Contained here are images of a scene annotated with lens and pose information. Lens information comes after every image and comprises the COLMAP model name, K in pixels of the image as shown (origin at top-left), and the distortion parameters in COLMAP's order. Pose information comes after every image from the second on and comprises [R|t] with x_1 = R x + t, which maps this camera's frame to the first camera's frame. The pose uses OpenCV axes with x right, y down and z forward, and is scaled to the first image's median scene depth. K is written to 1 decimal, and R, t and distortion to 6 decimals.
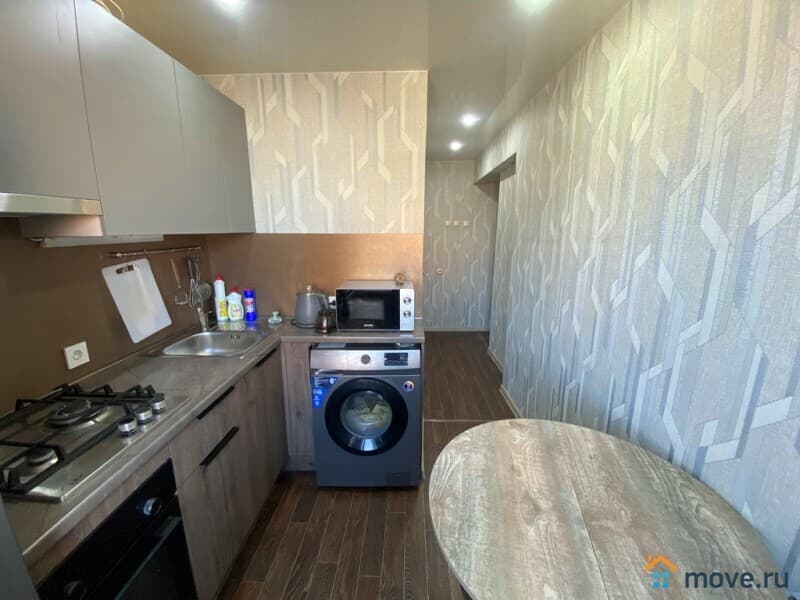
lens RADIAL K [[321.7, 0, 401.2], [0, 321.7, 302.4], [0, 0, 1]] dist [0.008207, -0.014157]
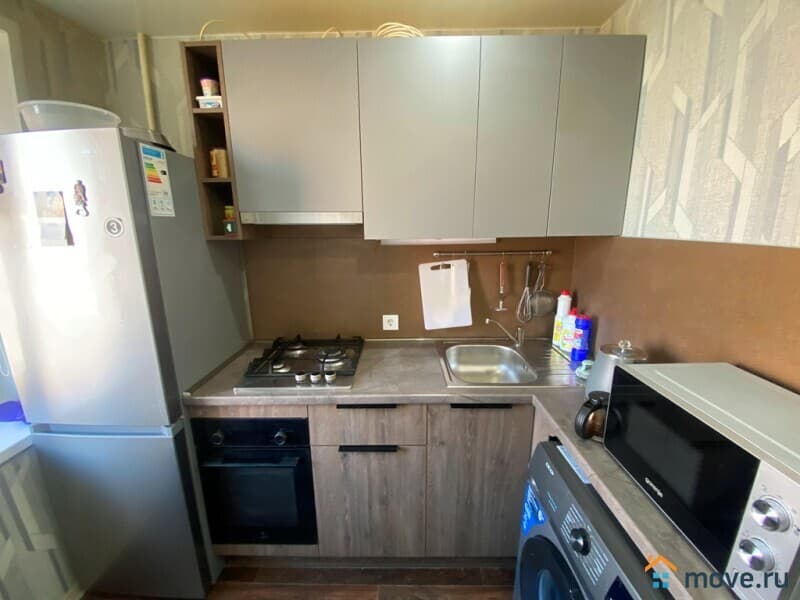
lens RADIAL K [[321.7, 0, 402.6], [0, 321.7, 299.0], [0, 0, 1]] dist [0.008207, -0.014157]
pose [[0.018843, 0.219666, -0.975393, 0.277798], [-0.209537, 0.954769, 0.210974, -0.204867], [0.977619, 0.200405, 0.064019, 0.812307]]
